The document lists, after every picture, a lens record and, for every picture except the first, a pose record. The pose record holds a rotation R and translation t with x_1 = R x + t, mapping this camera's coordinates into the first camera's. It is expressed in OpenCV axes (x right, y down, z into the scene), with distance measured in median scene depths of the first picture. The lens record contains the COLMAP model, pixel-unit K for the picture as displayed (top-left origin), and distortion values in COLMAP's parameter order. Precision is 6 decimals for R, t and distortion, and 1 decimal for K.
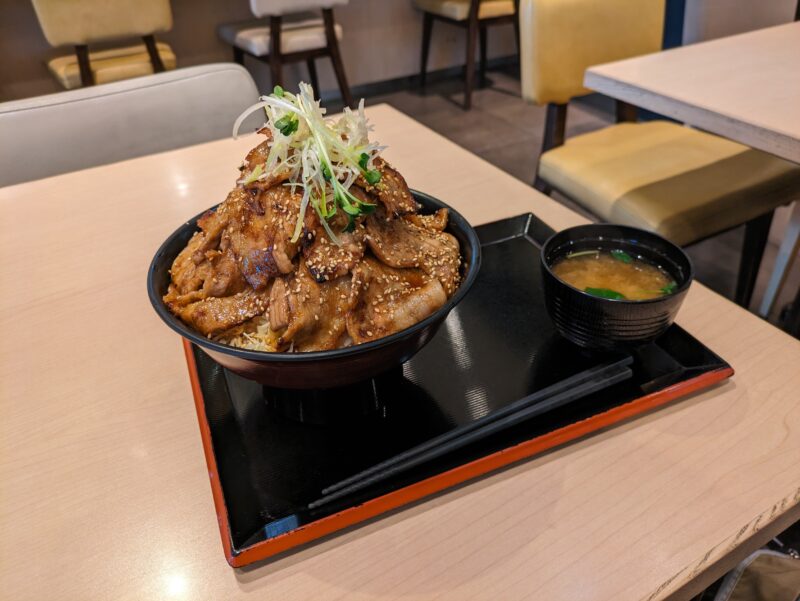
lens RADIAL K [[572.5, 0, 391.8], [0, 572.5, 285.1], [0, 0, 1]] dist [0.003198, -0.000034]
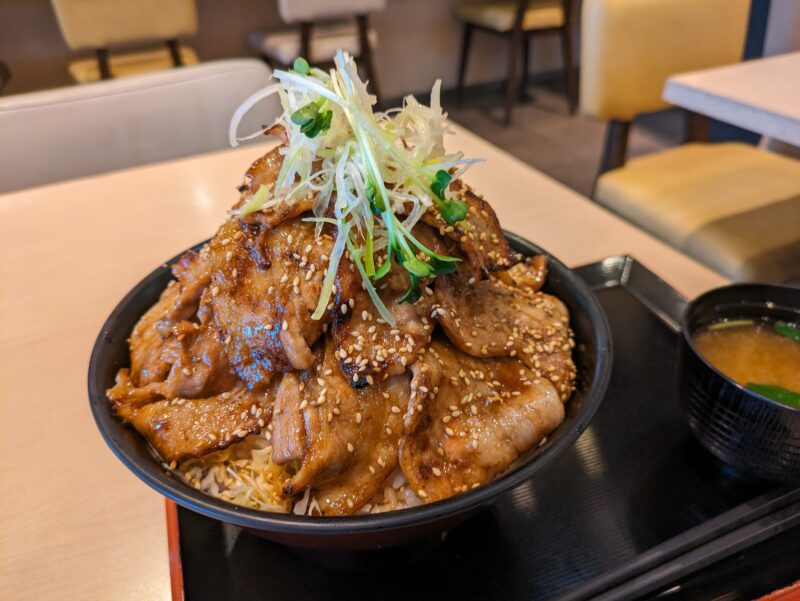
lens RADIAL K [[591.7, 0, 386.9], [0, 591.7, 305.1], [0, 0, 1]] dist [-0.010560, 0.005895]
pose [[0.998124, 0.037217, -0.048612, -0.067788], [-0.037323, 0.999302, -0.001276, -0.087472], [0.048531, 0.003088, 0.998817, 0.383924]]
